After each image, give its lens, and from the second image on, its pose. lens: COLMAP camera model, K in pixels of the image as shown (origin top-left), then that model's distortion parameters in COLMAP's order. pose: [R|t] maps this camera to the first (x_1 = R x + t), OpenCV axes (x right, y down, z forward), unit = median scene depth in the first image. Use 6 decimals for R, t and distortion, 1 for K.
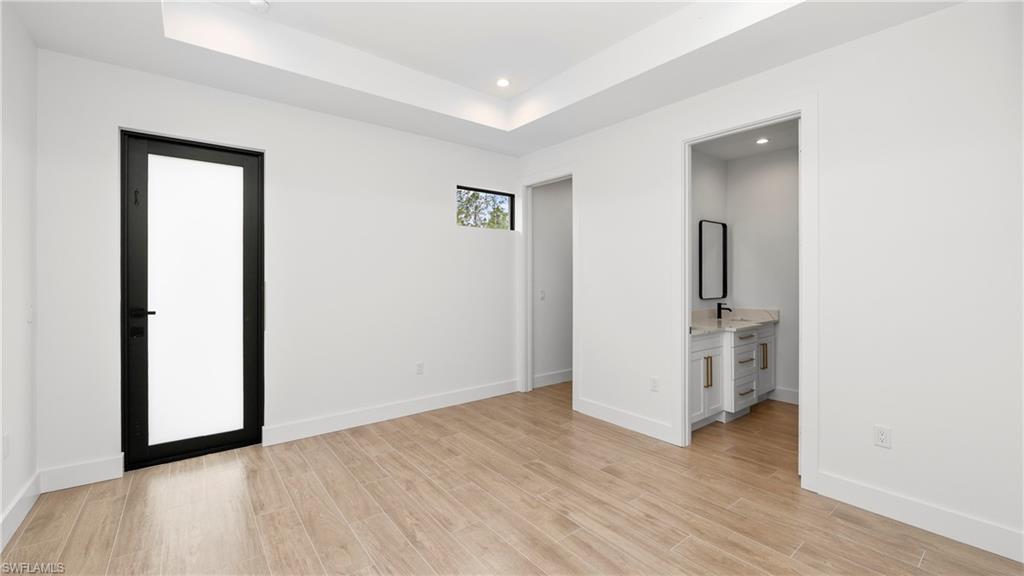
lens RADIAL K [[418.7, 0, 508.9], [0, 418.7, 283.3], [0, 0, 1]] dist [-0.006878, 0.001065]
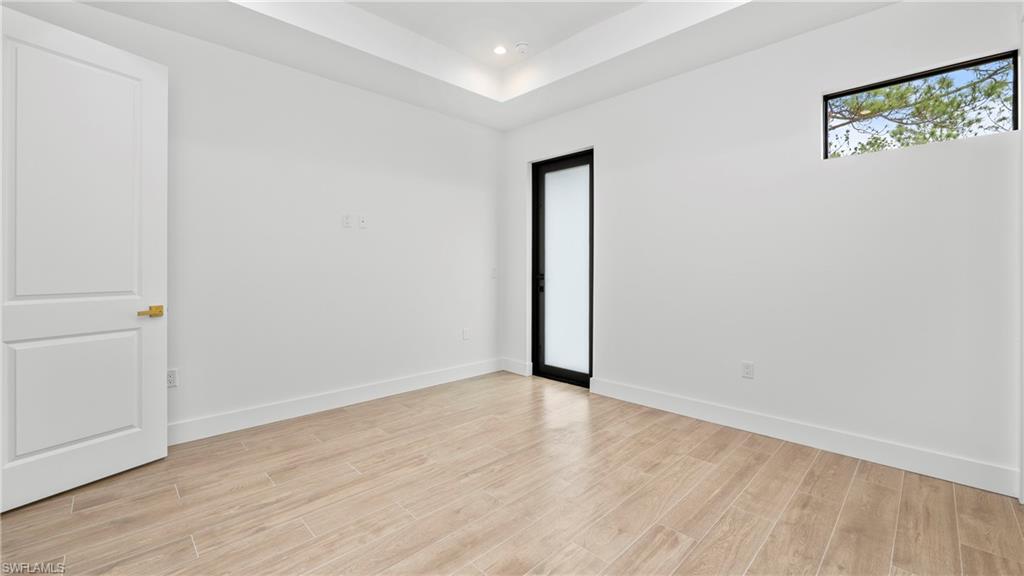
lens RADIAL K [[418.7, 0, 513.2], [0, 418.7, 278.5], [0, 0, 1]] dist [-0.006878, 0.001065]
pose [[0.106303, 0.020355, -0.994125, 0.586623], [-0.010273, 0.999760, 0.019372, 0.040021], [0.994281, 0.008154, 0.106487, 0.642779]]
